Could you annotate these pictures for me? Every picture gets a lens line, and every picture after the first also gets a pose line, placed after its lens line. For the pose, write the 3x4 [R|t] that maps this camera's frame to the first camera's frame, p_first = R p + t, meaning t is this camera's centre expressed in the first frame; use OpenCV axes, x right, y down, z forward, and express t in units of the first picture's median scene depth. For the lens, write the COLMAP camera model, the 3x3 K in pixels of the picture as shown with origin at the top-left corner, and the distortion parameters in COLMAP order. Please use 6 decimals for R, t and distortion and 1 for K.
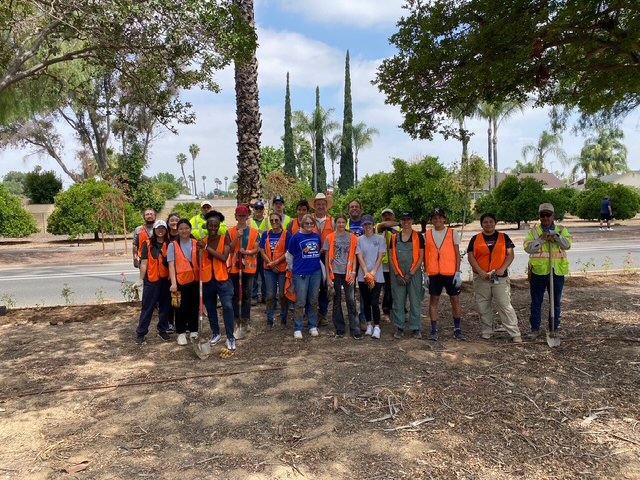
lens RADIAL K [[456.0, 0, 320.0], [0, 456.0, 240.0], [0, 0, 1]] dist [0.002710, -0.003857]
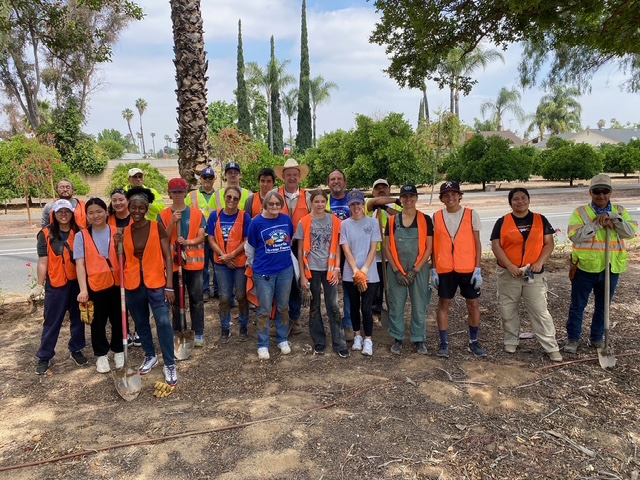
lens RADIAL K [[452.9, 0, 309.3], [0, 452.9, 240.9], [0, 0, 1]] dist [-0.004458, -0.000238]
pose [[0.997176, -0.014659, 0.073653, -0.018233], [0.007670, 0.995515, 0.094291, -0.030866], [-0.074705, -0.093460, 0.992816, 0.203988]]
